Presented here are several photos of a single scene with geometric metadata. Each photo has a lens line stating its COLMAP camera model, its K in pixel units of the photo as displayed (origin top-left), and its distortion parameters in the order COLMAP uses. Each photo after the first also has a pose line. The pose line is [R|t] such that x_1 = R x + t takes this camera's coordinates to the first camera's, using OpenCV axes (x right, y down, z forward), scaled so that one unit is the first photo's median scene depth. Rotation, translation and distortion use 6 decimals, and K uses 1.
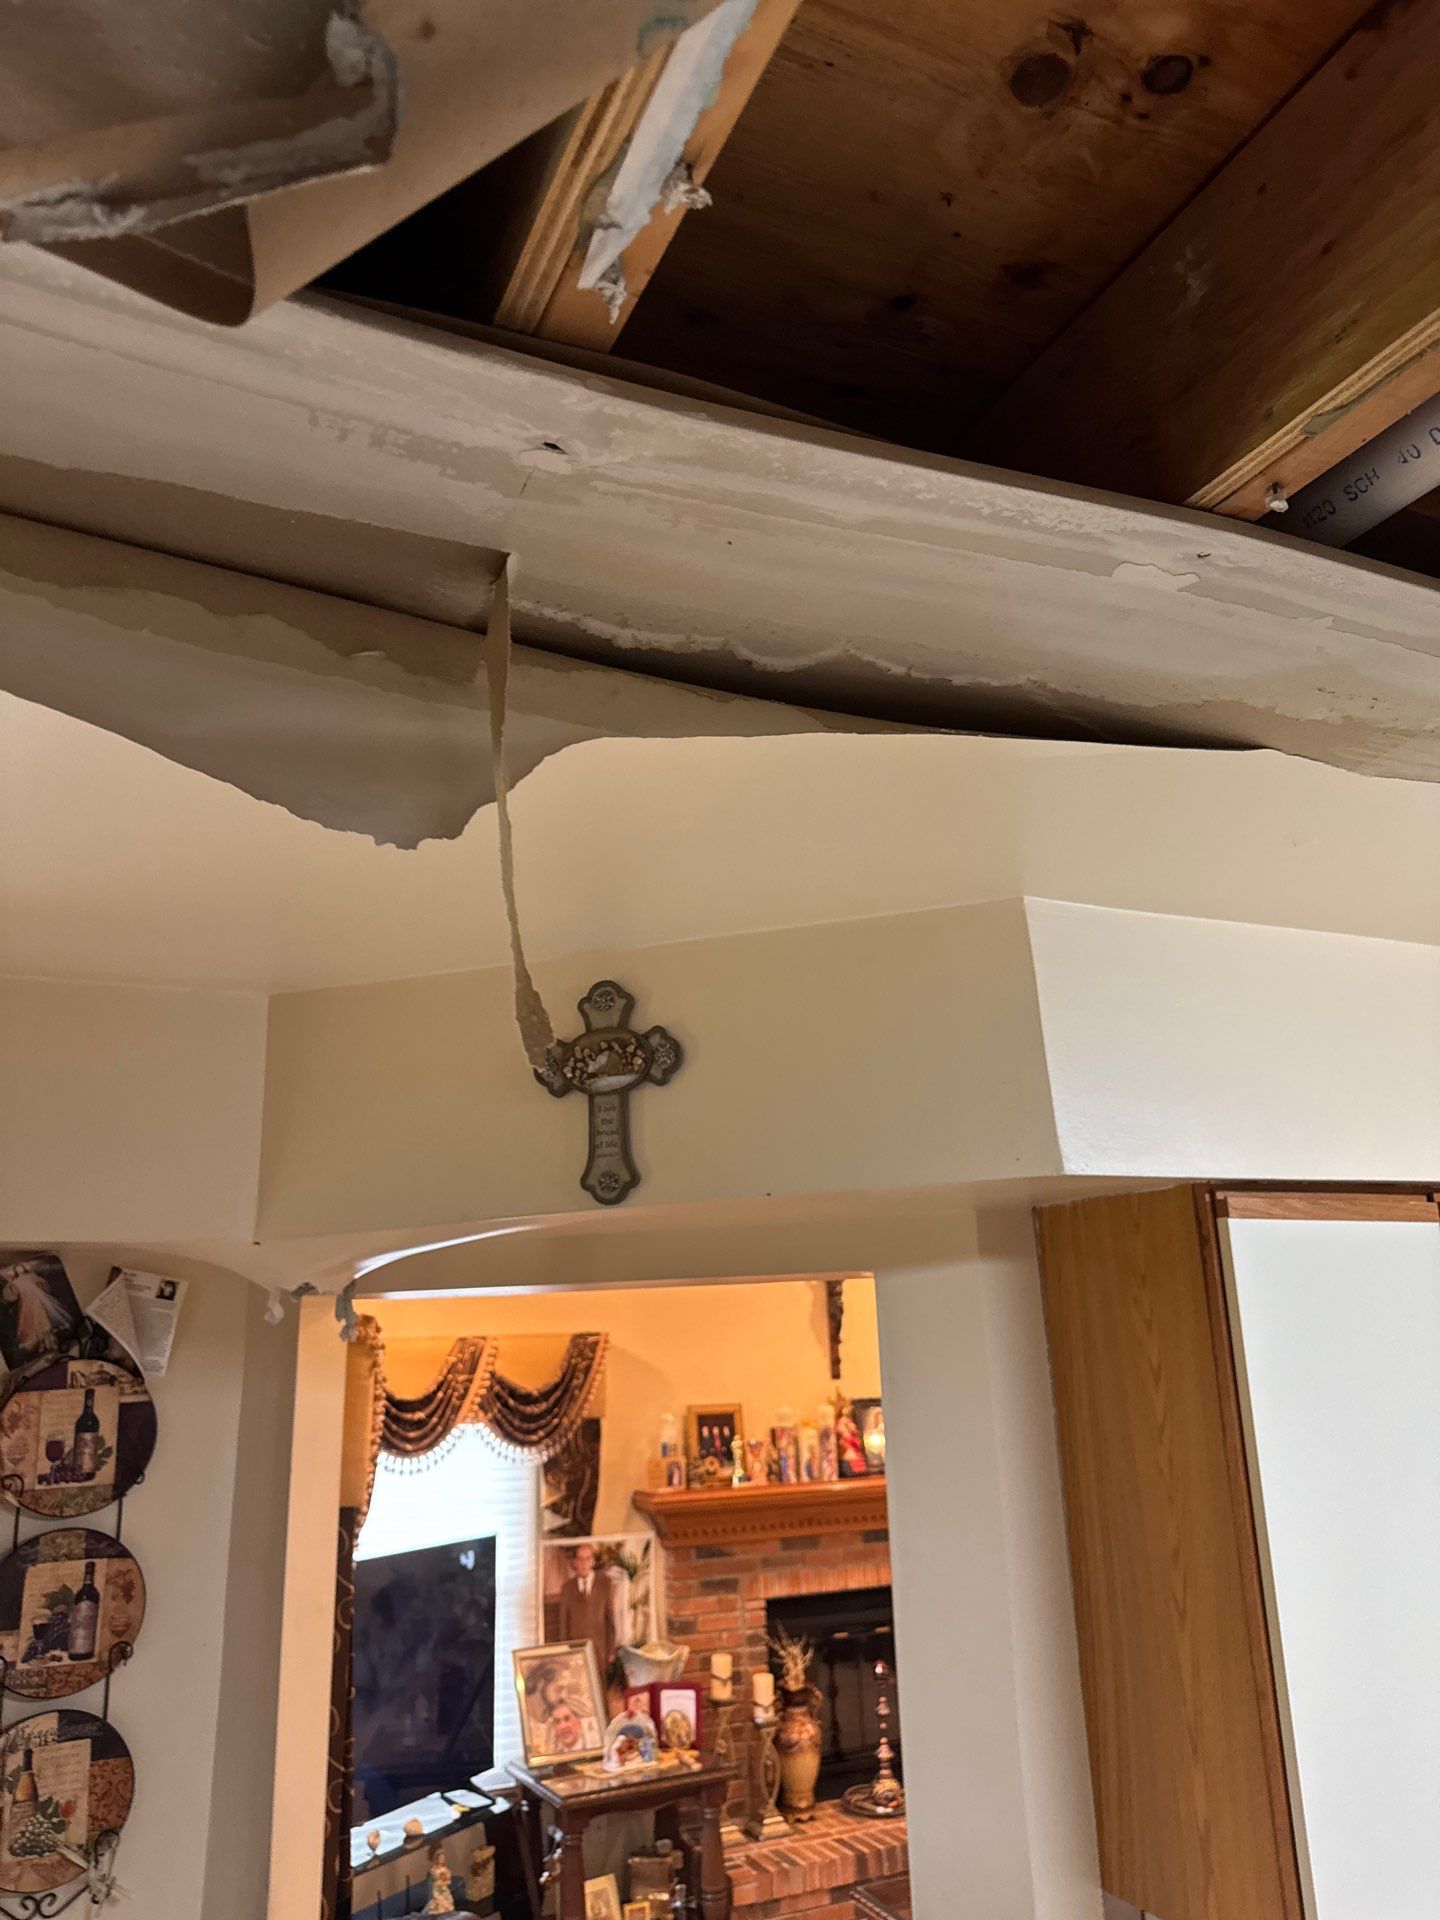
lens RADIAL K [[1349.0, 0, 720.0], [0, 1349.0, 960.0], [0, 0, 1]] dist [0.010951, -0.001551]
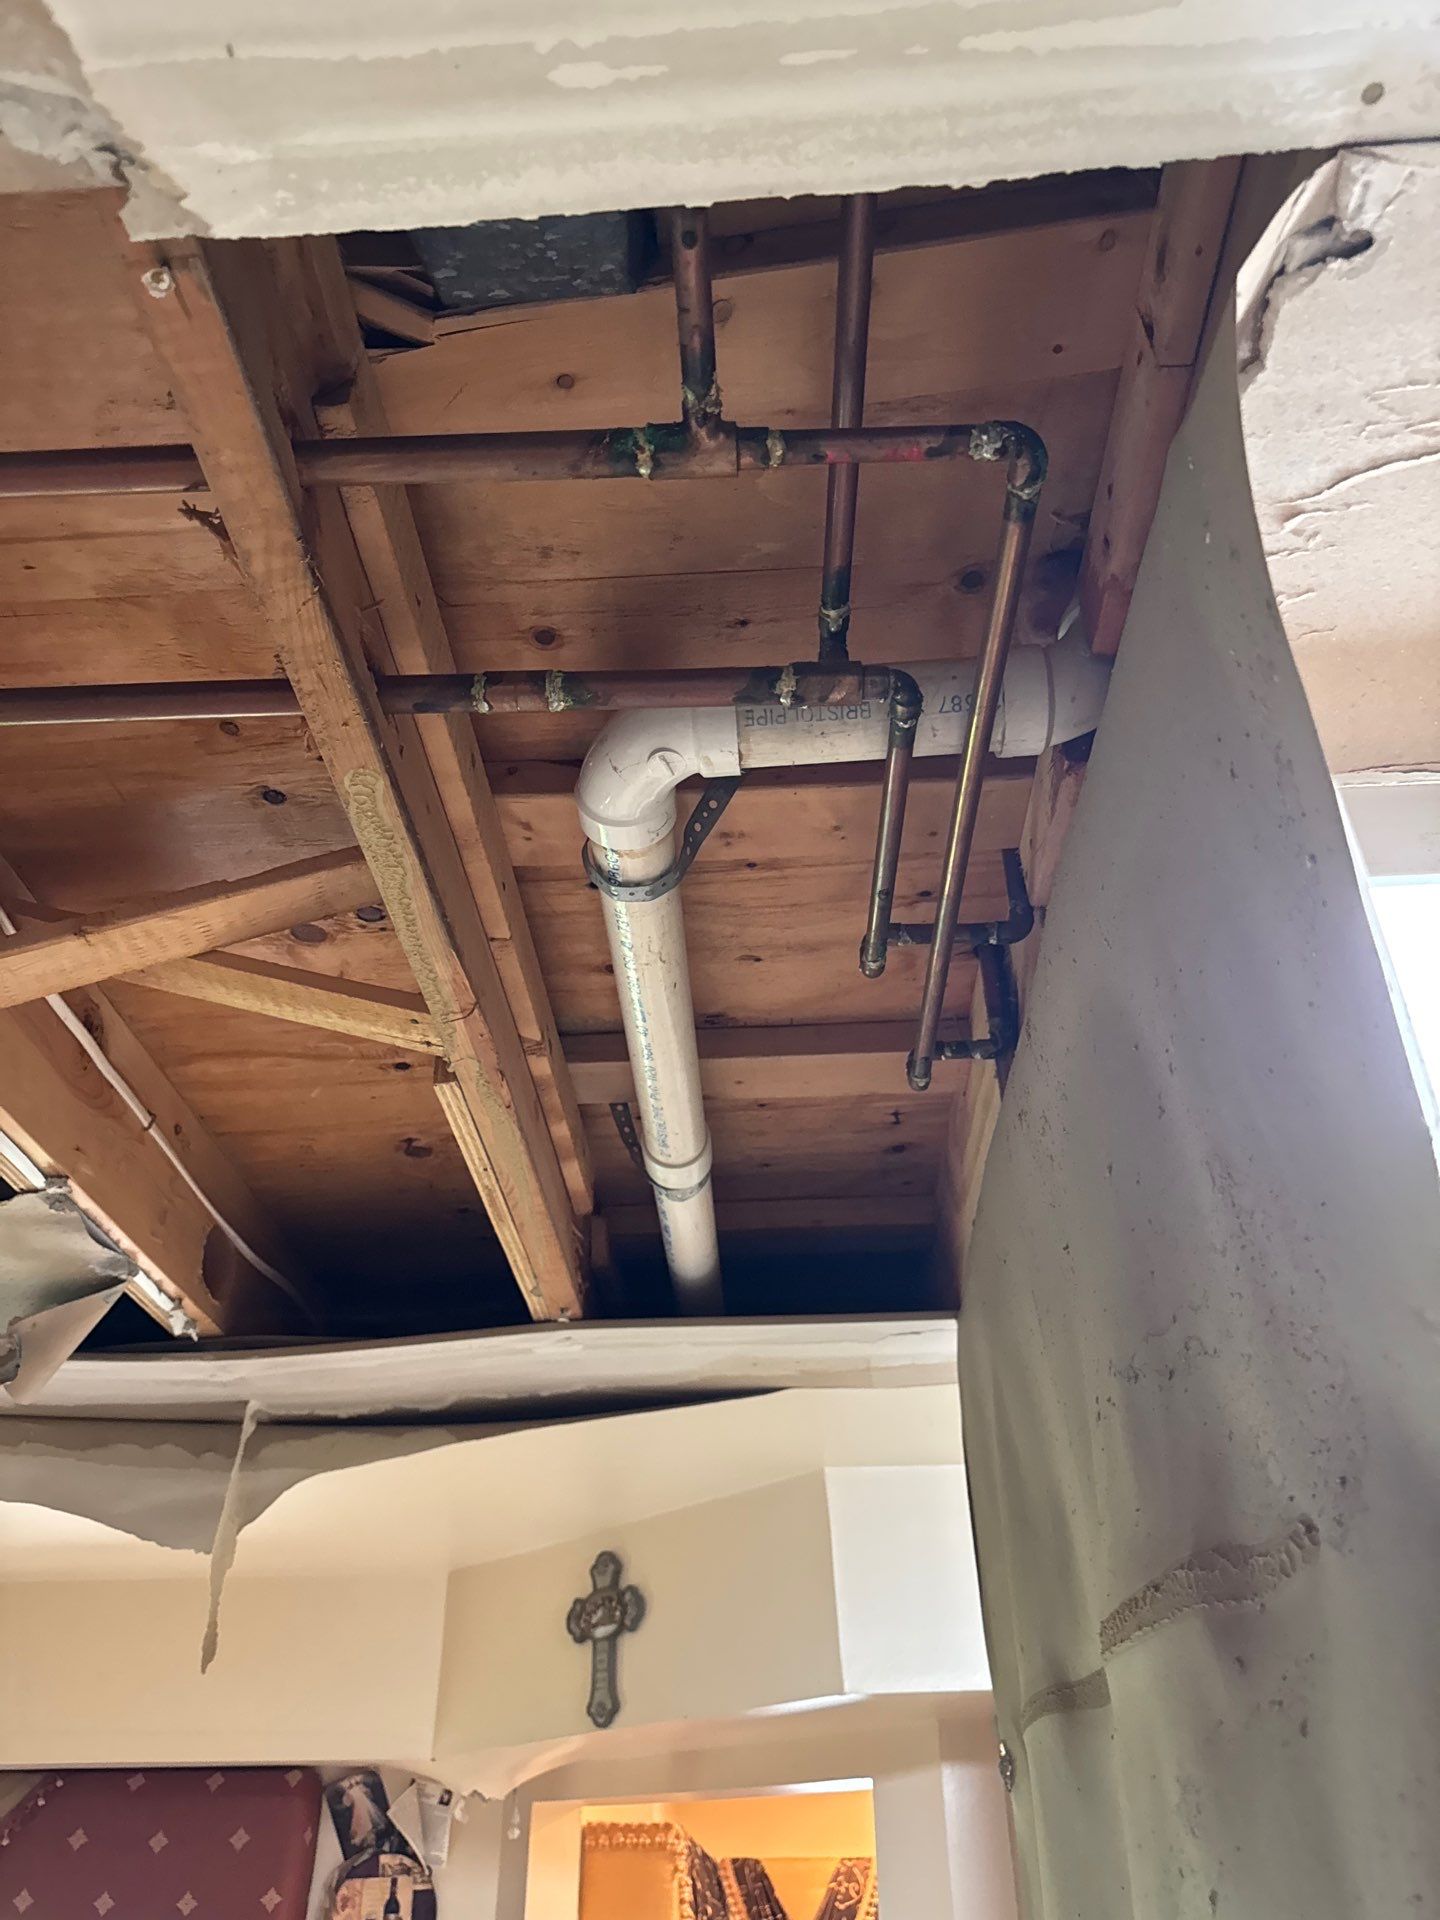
lens RADIAL K [[1399.0, 0, 751.1], [0, 1399.0, 989.1], [0, 0, 1]] dist [-0.005530, 0.000298]
pose [[0.889163, -0.232108, -0.394353, 0.209165], [0.110696, 0.945314, -0.306803, -0.020650], [0.443999, 0.229145, 0.866232, -0.091855]]
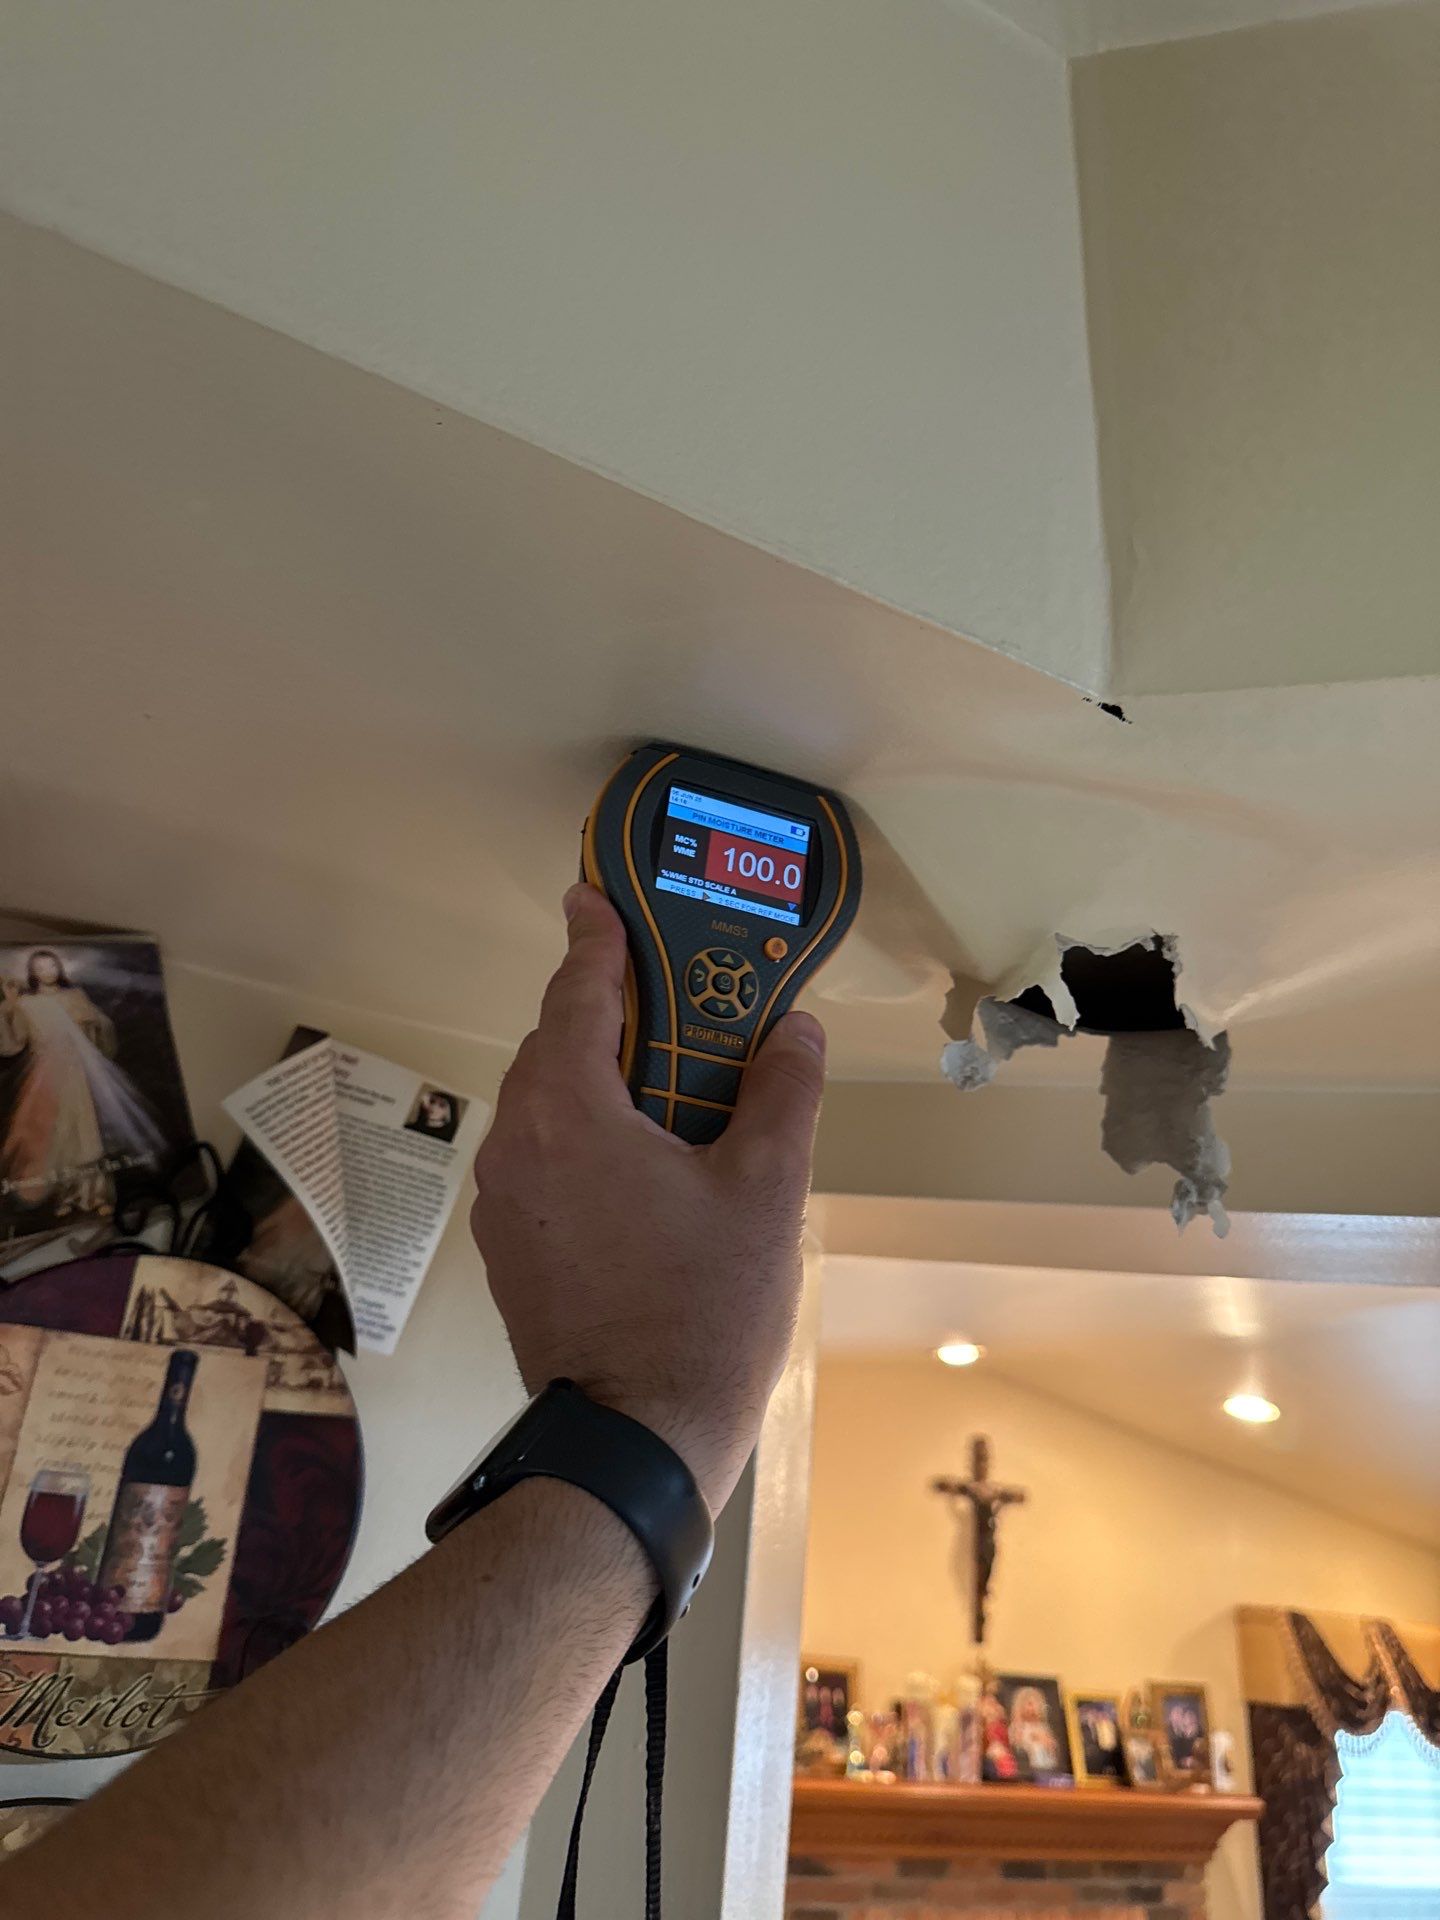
lens RADIAL K [[1399.0, 0, 751.1], [0, 1399.0, 989.1], [0, 0, 1]] dist [-0.005530, 0.000298]
pose [[0.990992, 0.133915, 0.001513, -0.114156], [-0.132554, 0.982404, -0.131572, 0.085801], [-0.019105, 0.130186, 0.991305, 0.217008]]
